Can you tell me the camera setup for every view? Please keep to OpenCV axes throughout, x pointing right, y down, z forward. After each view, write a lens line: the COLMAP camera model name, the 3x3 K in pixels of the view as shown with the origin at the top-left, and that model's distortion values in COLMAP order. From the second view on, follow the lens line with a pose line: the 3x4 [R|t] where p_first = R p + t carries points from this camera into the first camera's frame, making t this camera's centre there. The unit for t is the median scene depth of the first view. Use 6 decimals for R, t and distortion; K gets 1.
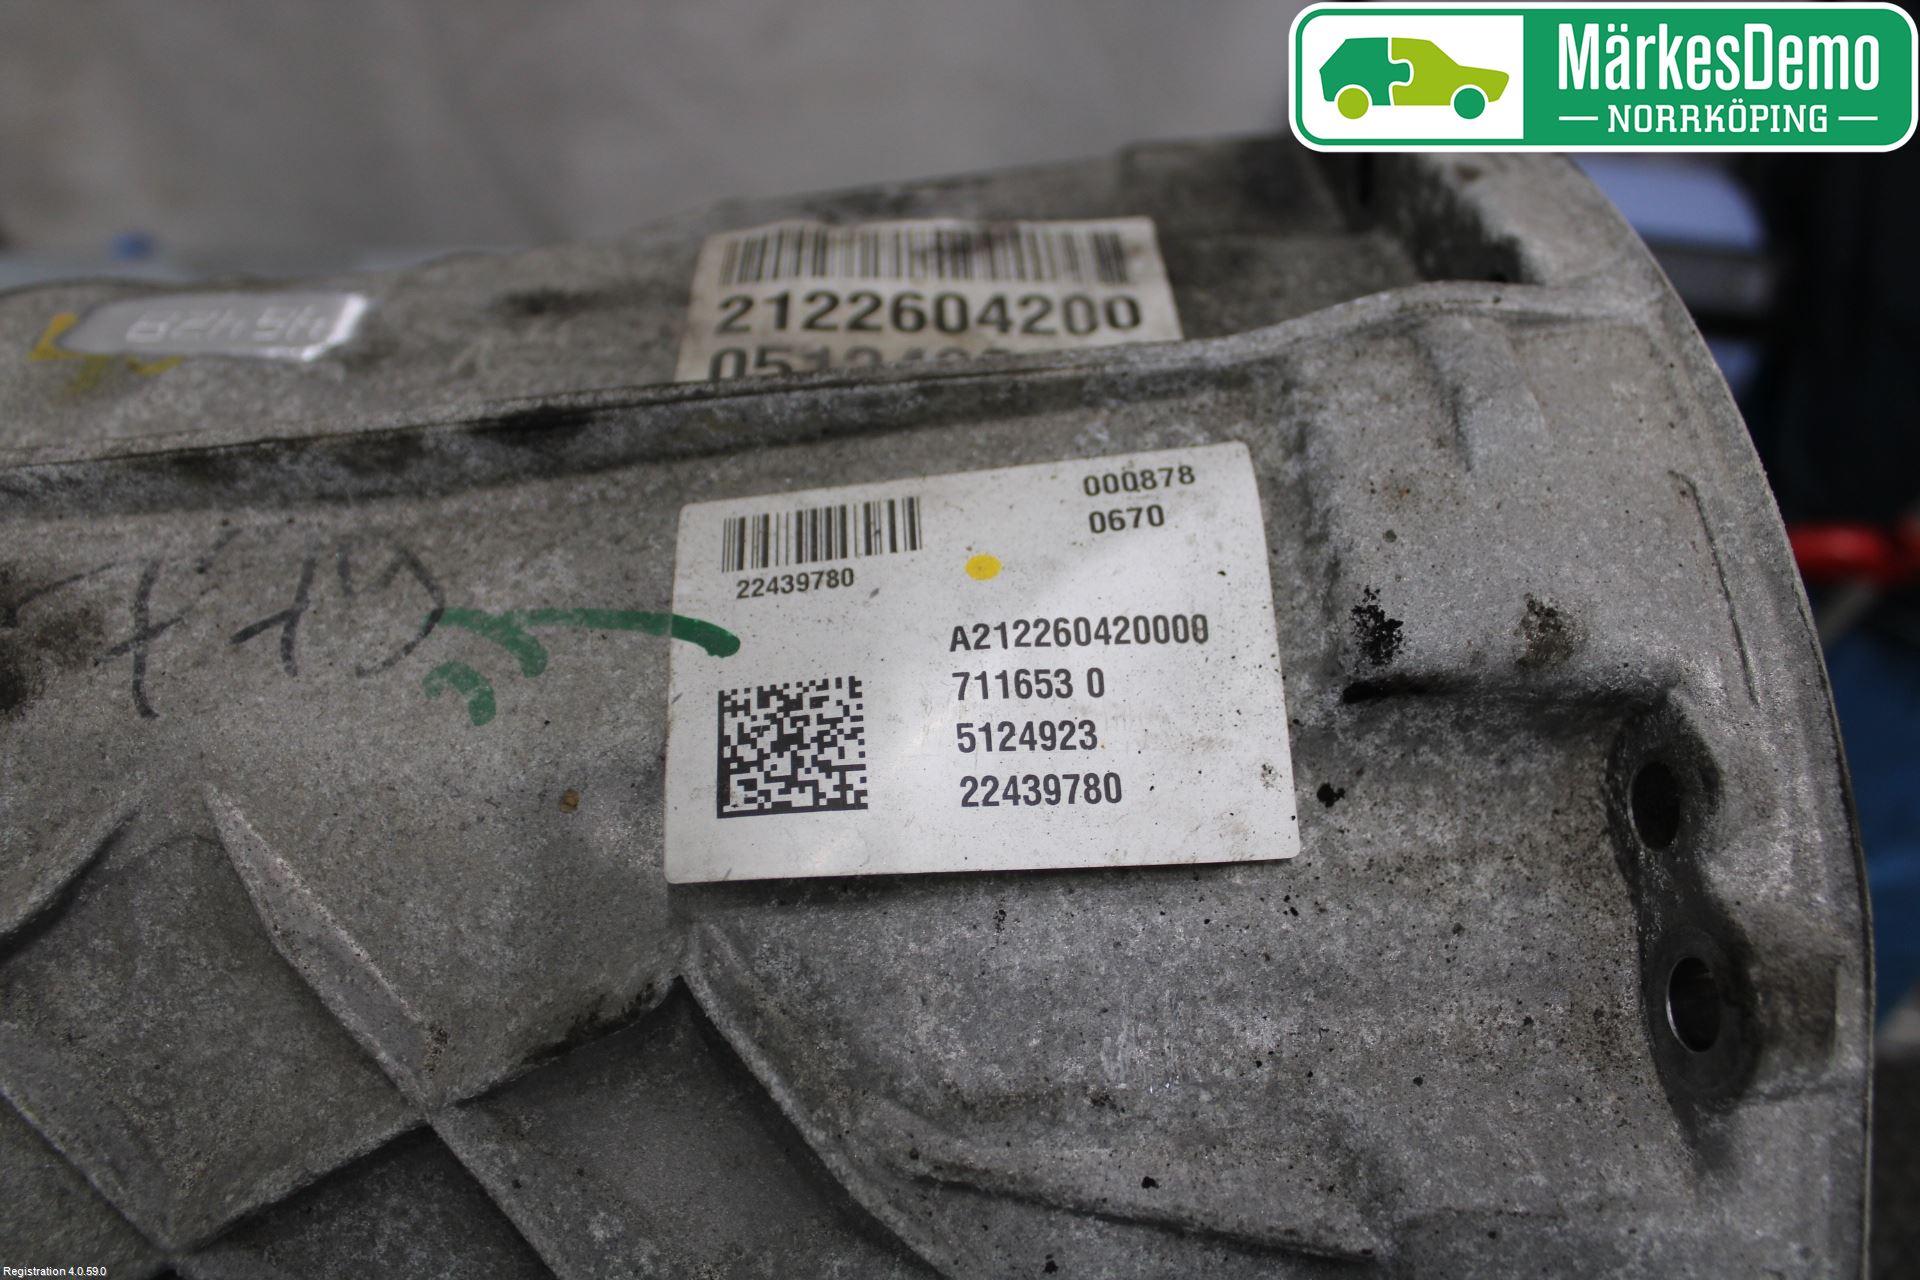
lens RADIAL K [[1622.8, 0, 960.0], [0, 1622.8, 640.0], [0, 0, 1]] dist [-0.181101, 0.152008]
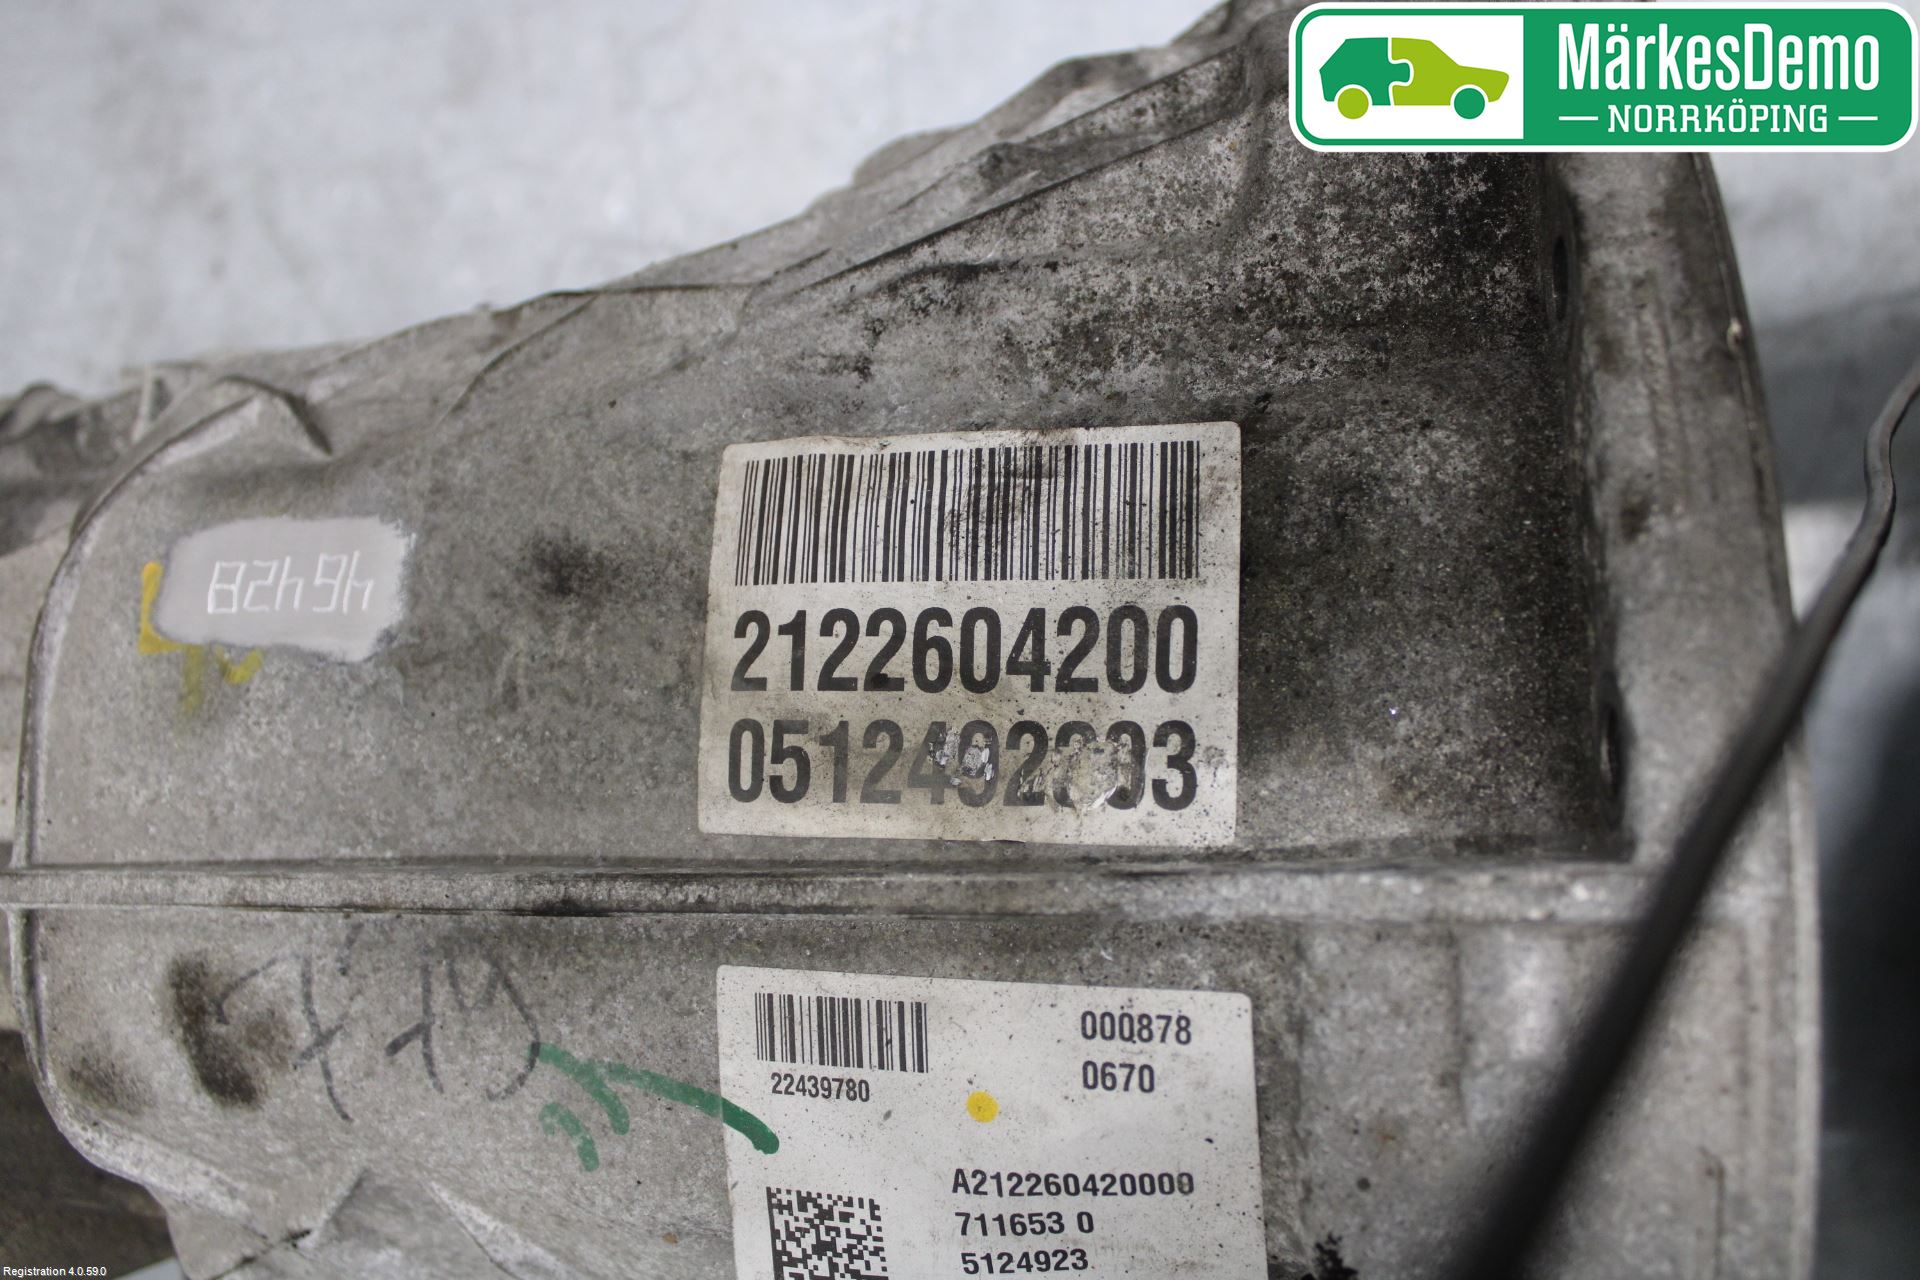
lens RADIAL K [[1622.8, 0, 960.0], [0, 1622.8, 640.0], [0, 0, 1]] dist [-0.181101, 0.152008]
pose [[0.959100, 0.028446, -0.281635, 0.284037], [0.158535, 0.770280, 0.617685, -0.921582], [0.234509, -0.637071, 0.734266, 0.433040]]
